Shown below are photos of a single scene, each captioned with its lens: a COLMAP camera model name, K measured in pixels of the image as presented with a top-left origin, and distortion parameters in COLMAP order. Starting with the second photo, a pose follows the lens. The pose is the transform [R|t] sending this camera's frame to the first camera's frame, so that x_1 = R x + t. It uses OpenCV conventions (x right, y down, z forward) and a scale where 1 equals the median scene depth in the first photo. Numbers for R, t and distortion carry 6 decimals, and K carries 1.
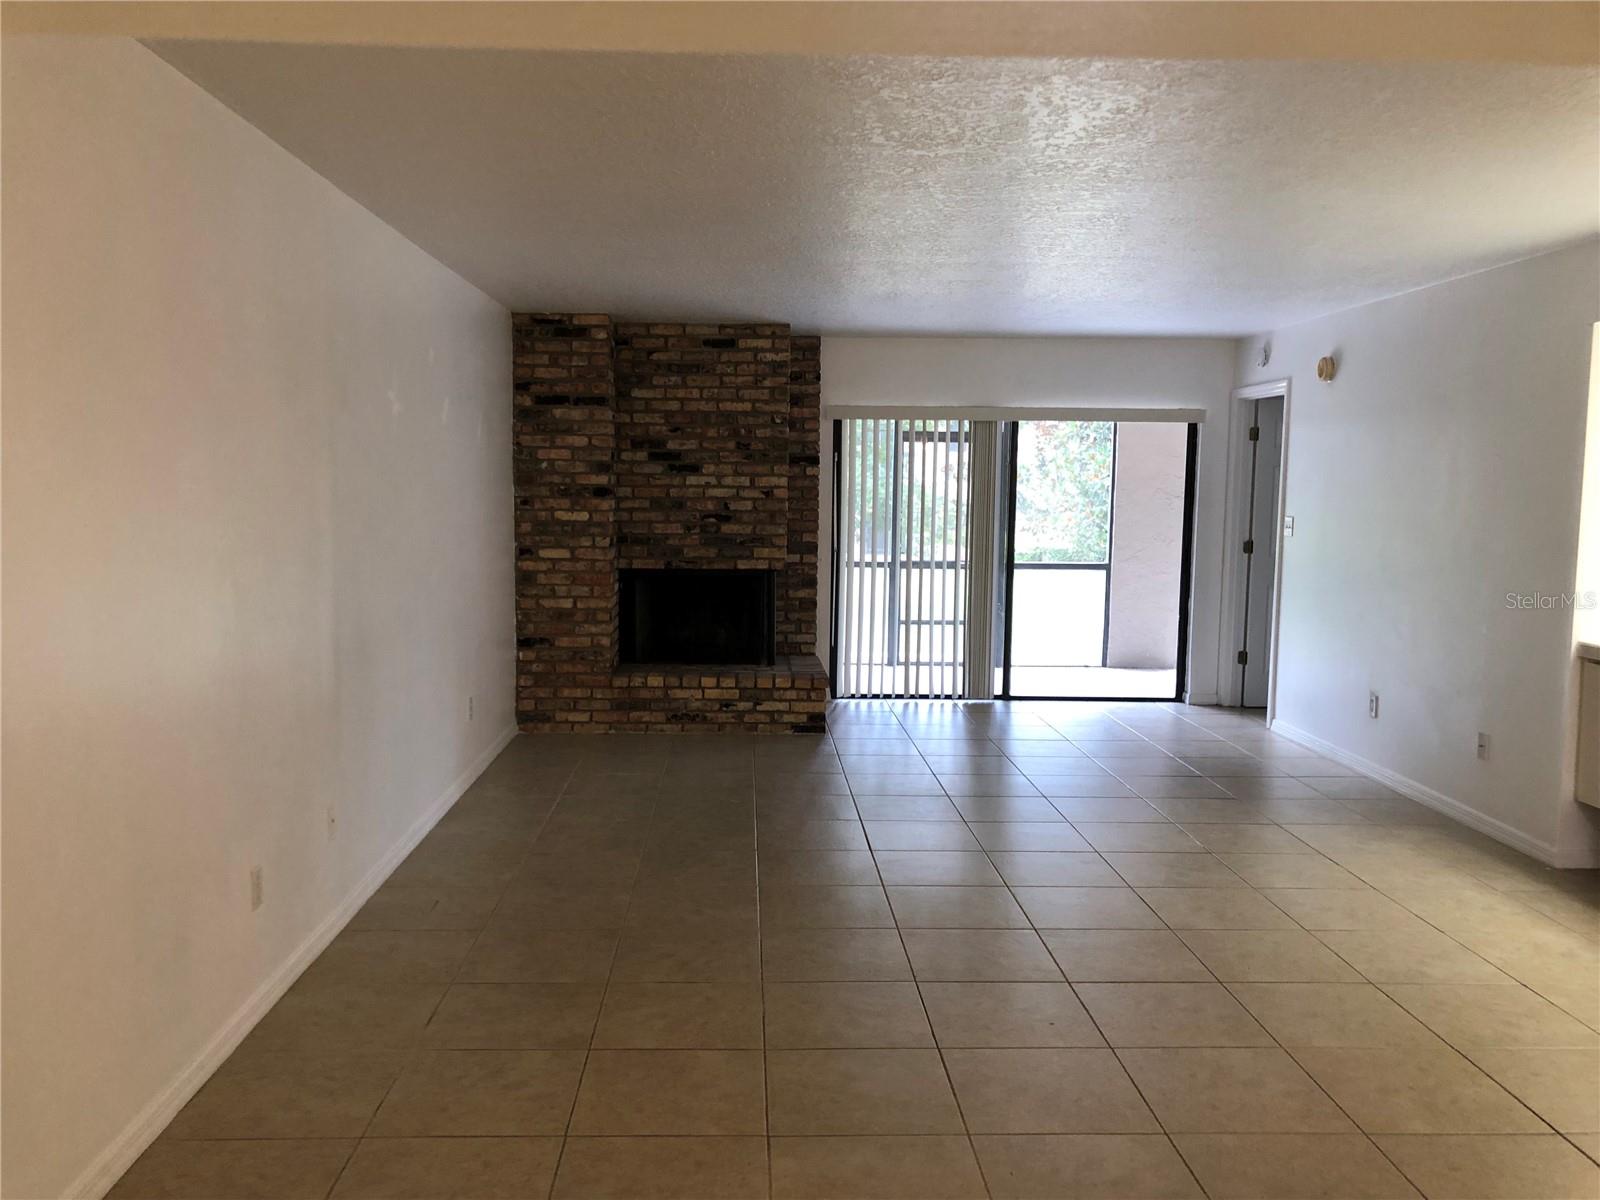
lens RADIAL K [[1314.3, 0, 799.0], [0, 1314.3, 612.2], [0, 0, 1]] dist [0.075576, -0.094498]
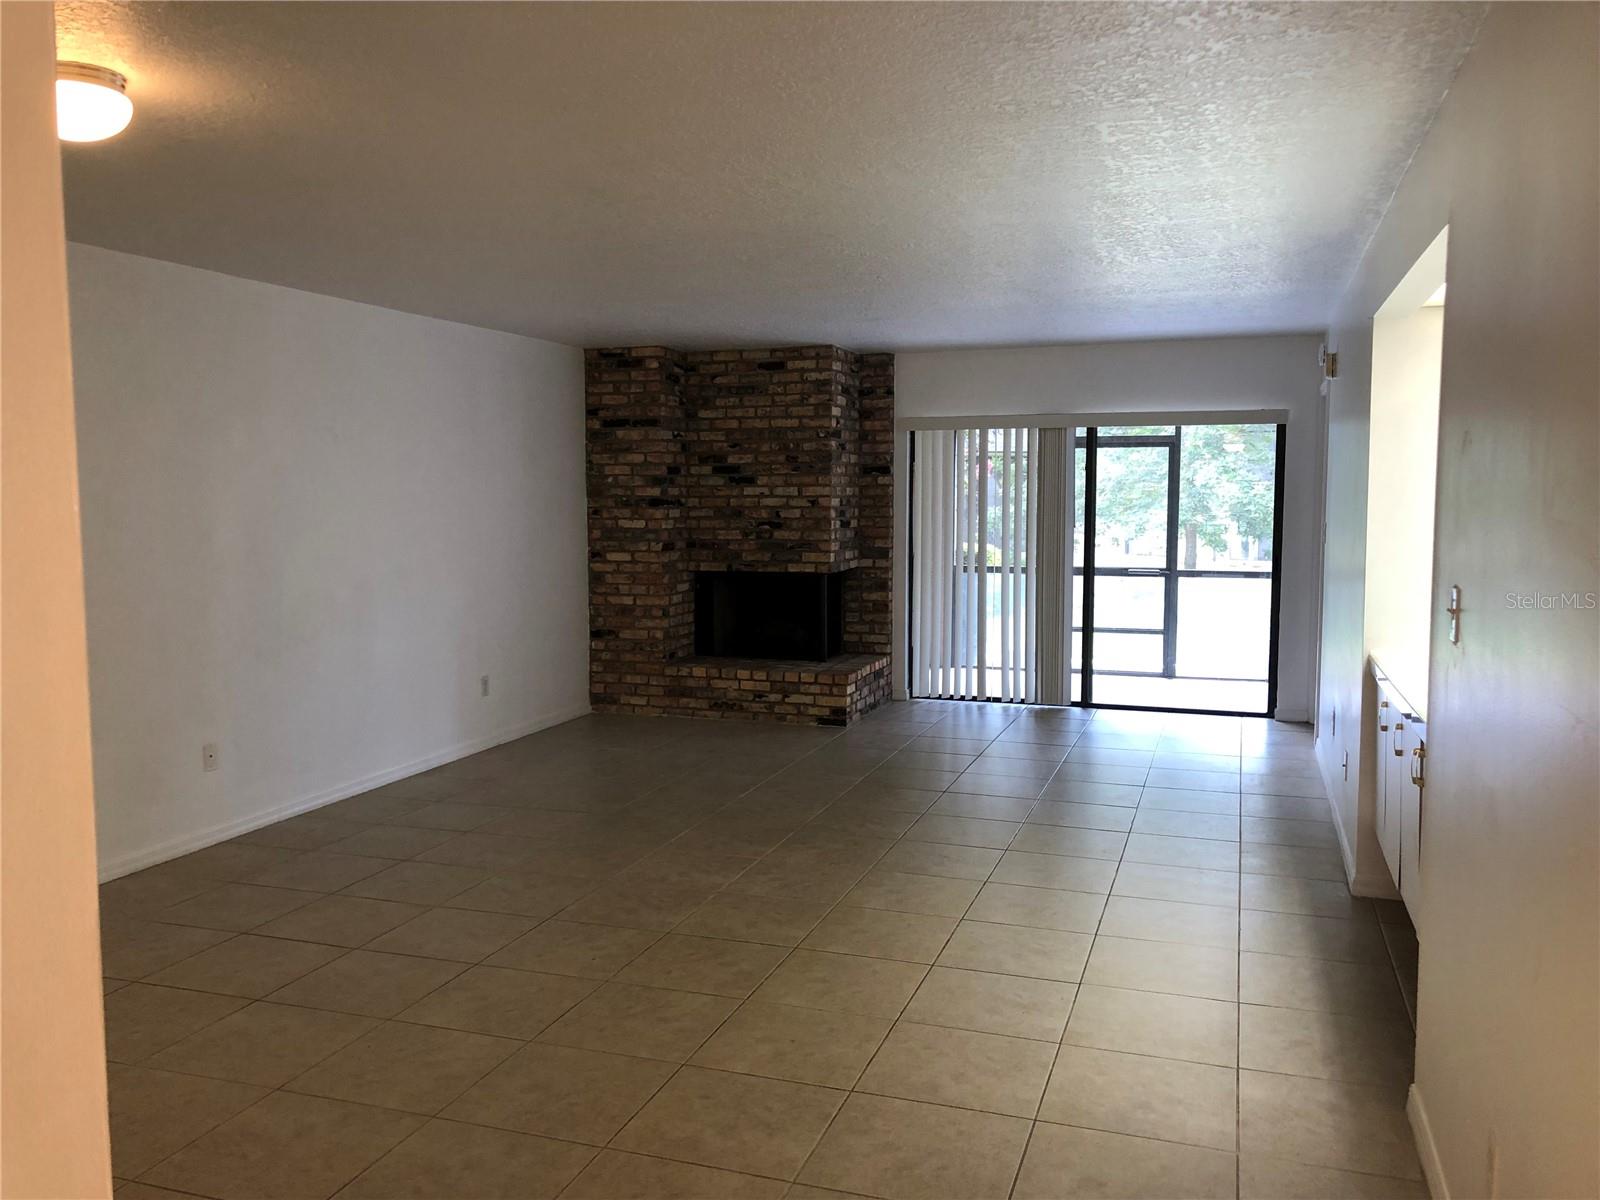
lens RADIAL K [[1314.3, 0, 790.1], [0, 1314.3, 602.0], [0, 0, 1]] dist [0.075576, -0.094498]
pose [[0.932536, 0.018575, -0.360598, 0.349694], [-0.023301, 0.999690, -0.008763, 0.001345], [0.360324, 0.016574, 0.932680, -0.011639]]
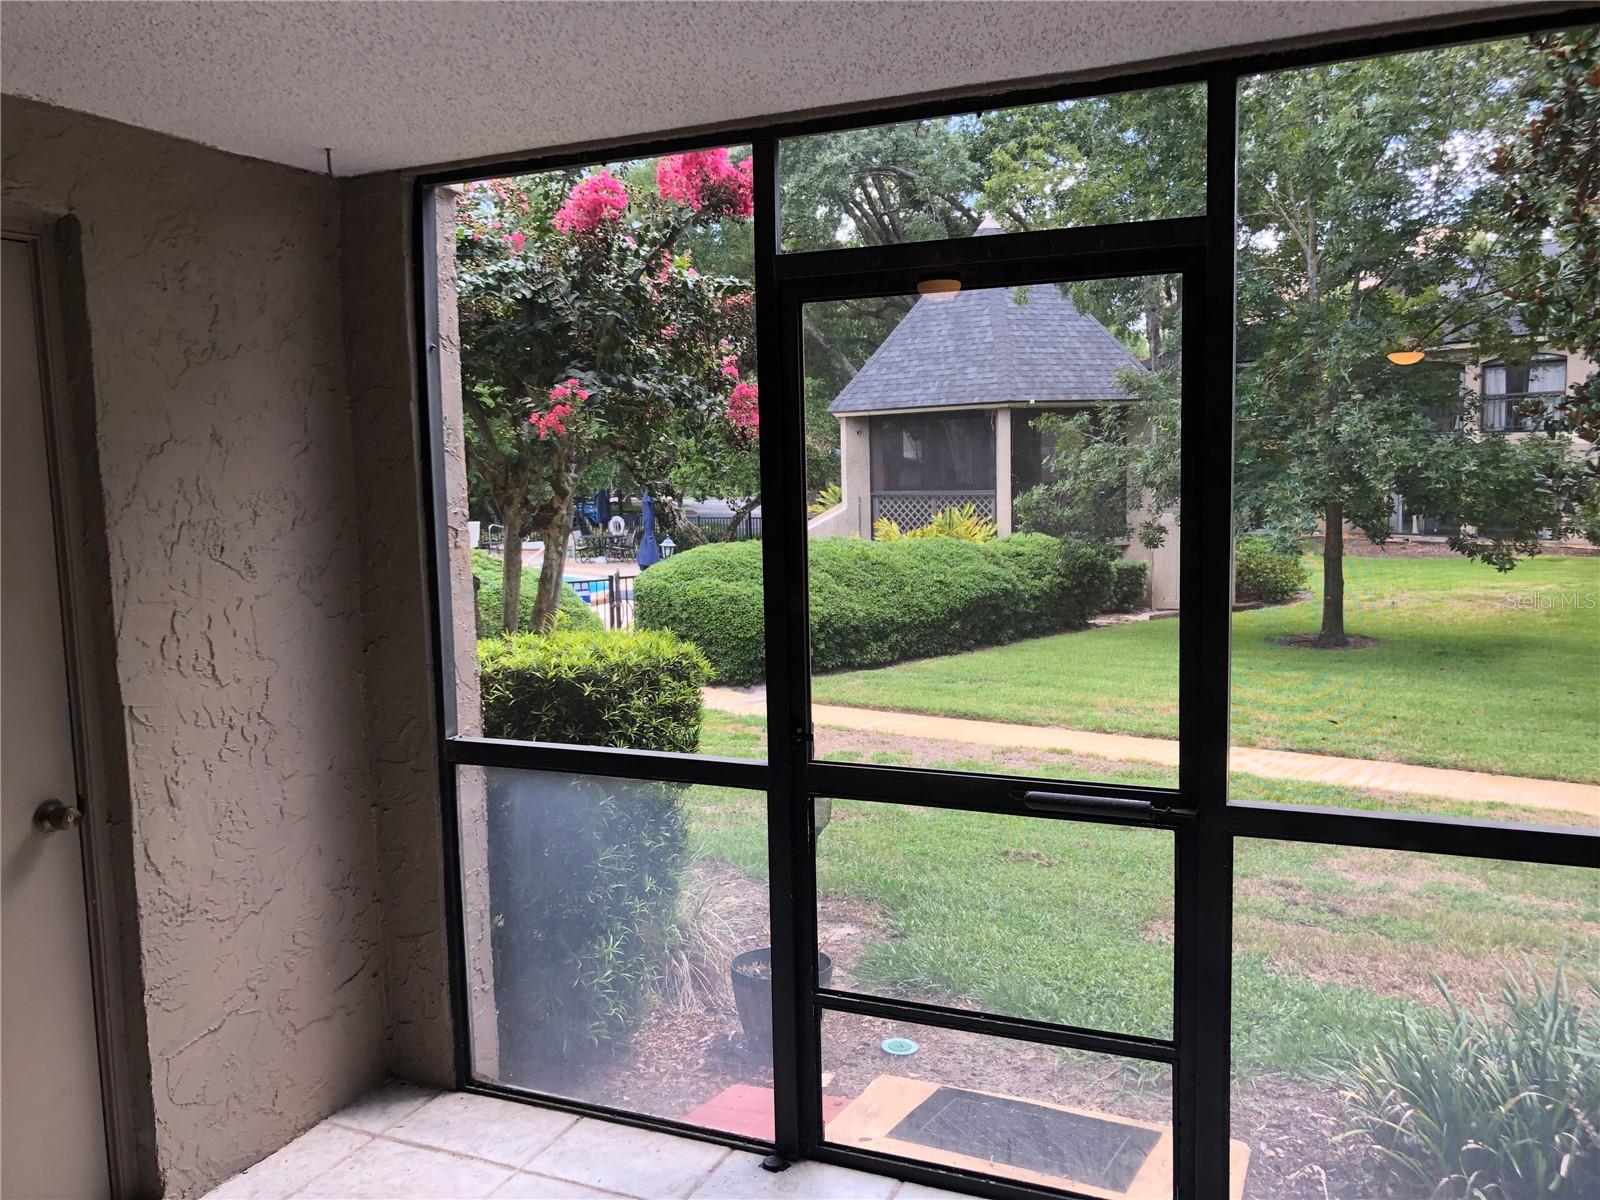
lens RADIAL K [[1314.3, 0, 808.4], [0, 1314.3, 599.0], [0, 0, 1]] dist [0.075576, -0.094498]
pose [[0.897379, 0.014877, -0.441010, 0.276882], [-0.009216, 0.999845, 0.014978, -0.110008], [0.441164, -0.009377, 0.897377, 1.109263]]
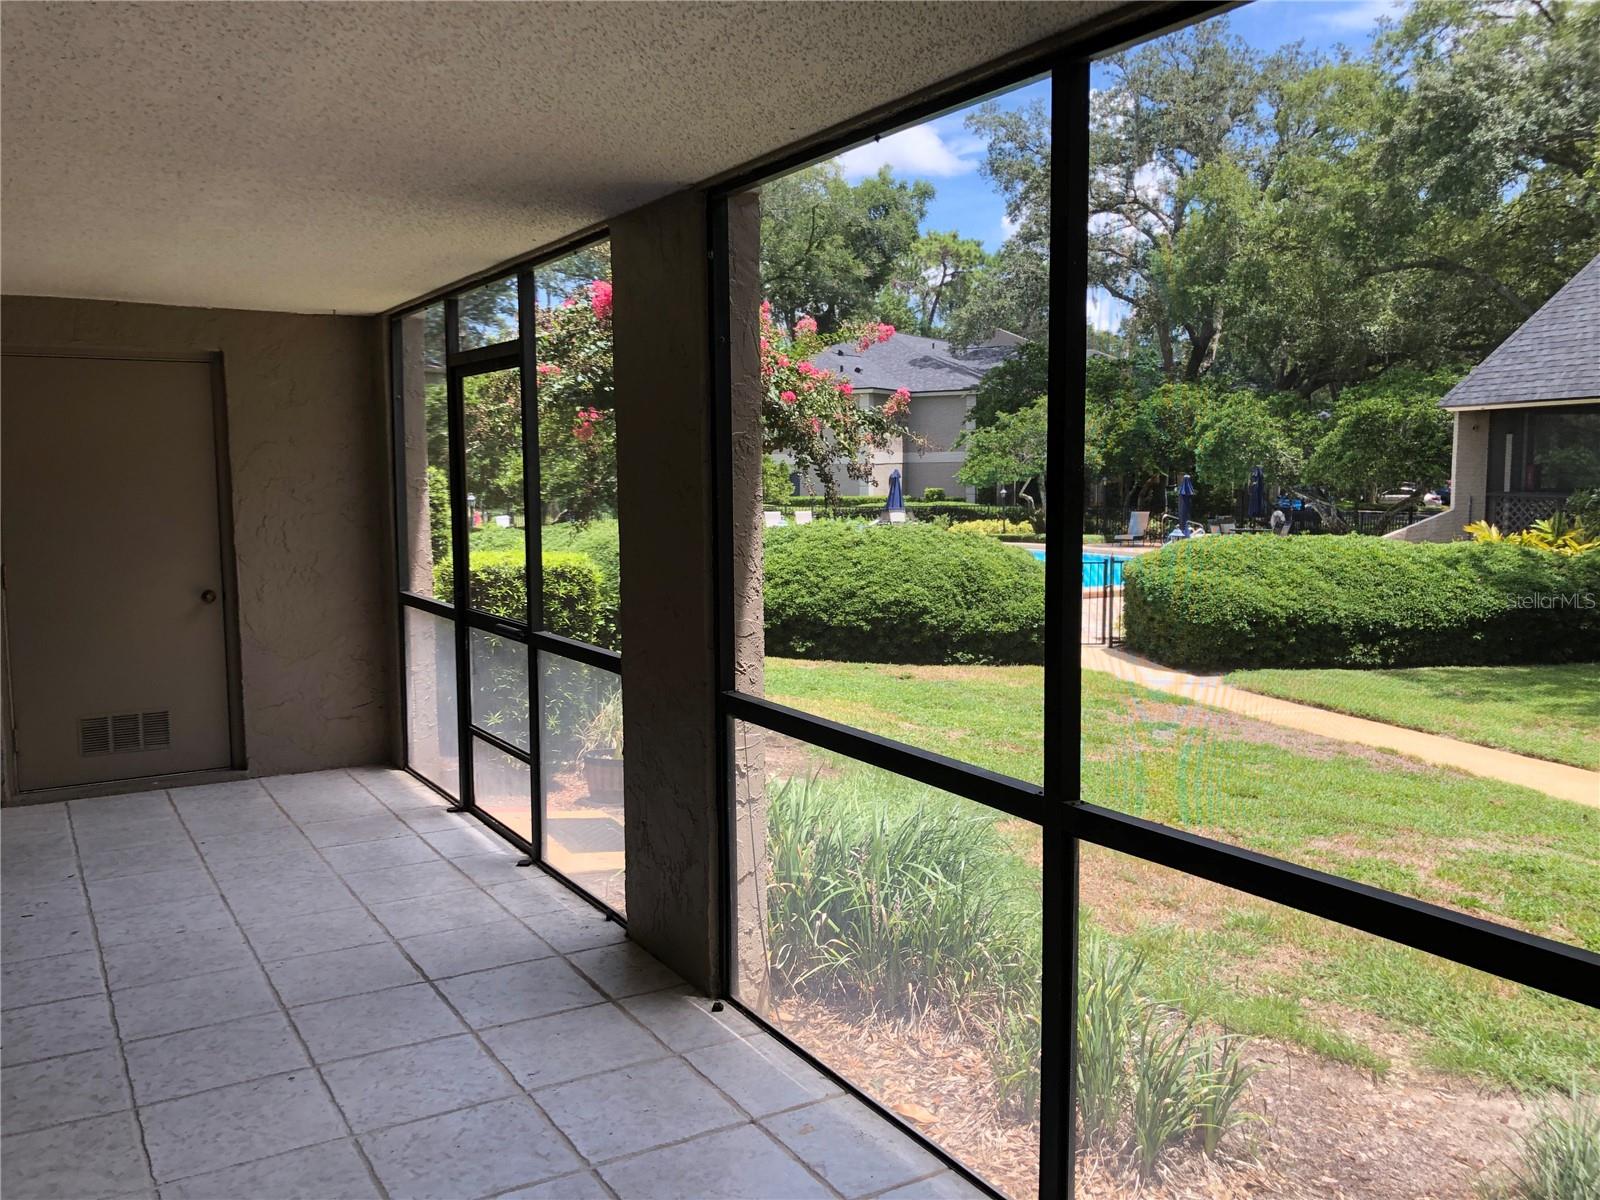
lens RADIAL K [[1314.3, 0, 794.1], [0, 1314.3, 589.3], [0, 0, 1]] dist [0.075576, -0.094498]
pose [[0.484821, 0.070615, -0.871758, 0.861913], [-0.073874, 0.996480, 0.039633, -0.111751], [0.871488, 0.045185, 0.488331, 1.246495]]
